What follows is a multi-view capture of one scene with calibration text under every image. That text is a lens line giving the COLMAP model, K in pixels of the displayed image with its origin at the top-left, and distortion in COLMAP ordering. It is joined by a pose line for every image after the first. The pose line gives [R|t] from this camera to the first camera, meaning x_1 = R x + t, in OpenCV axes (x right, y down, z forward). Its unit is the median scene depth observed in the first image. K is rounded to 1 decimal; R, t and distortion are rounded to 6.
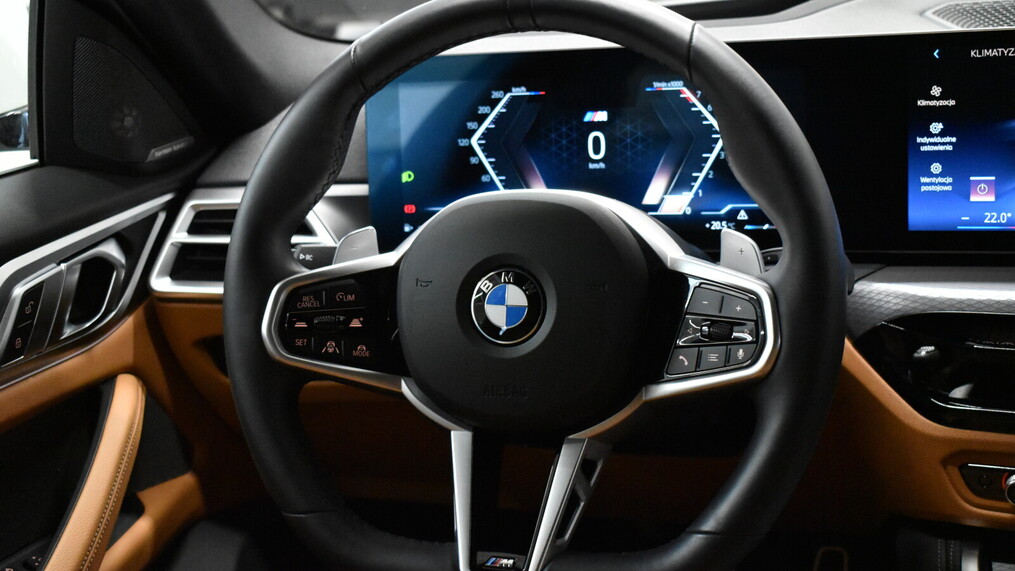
lens RADIAL K [[1557.0, 0, 507.5], [0, 1557.0, 285.5], [0, 0, 1]] dist [-0.025324, -0.020827]
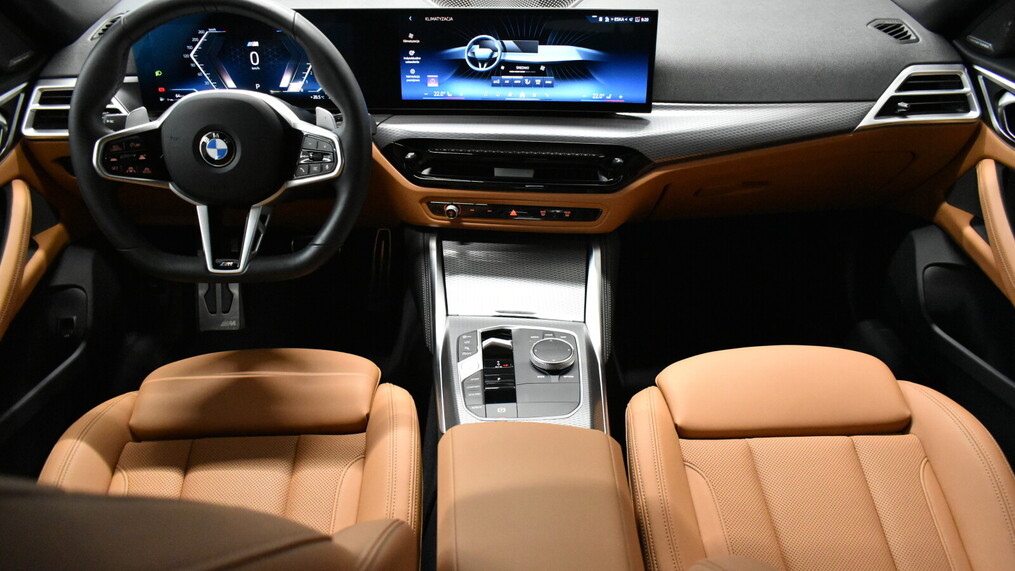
lens RADIAL K [[776.3, 0, 507.5], [0, 776.3, 285.5], [0, 0, 1]] dist [-0.012483, 0.006255]
pose [[0.940644, -0.101188, 0.323961, 0.009461], [0.011592, 0.963543, 0.267301, -0.075195], [-0.339198, -0.247680, 0.907524, -0.144869]]
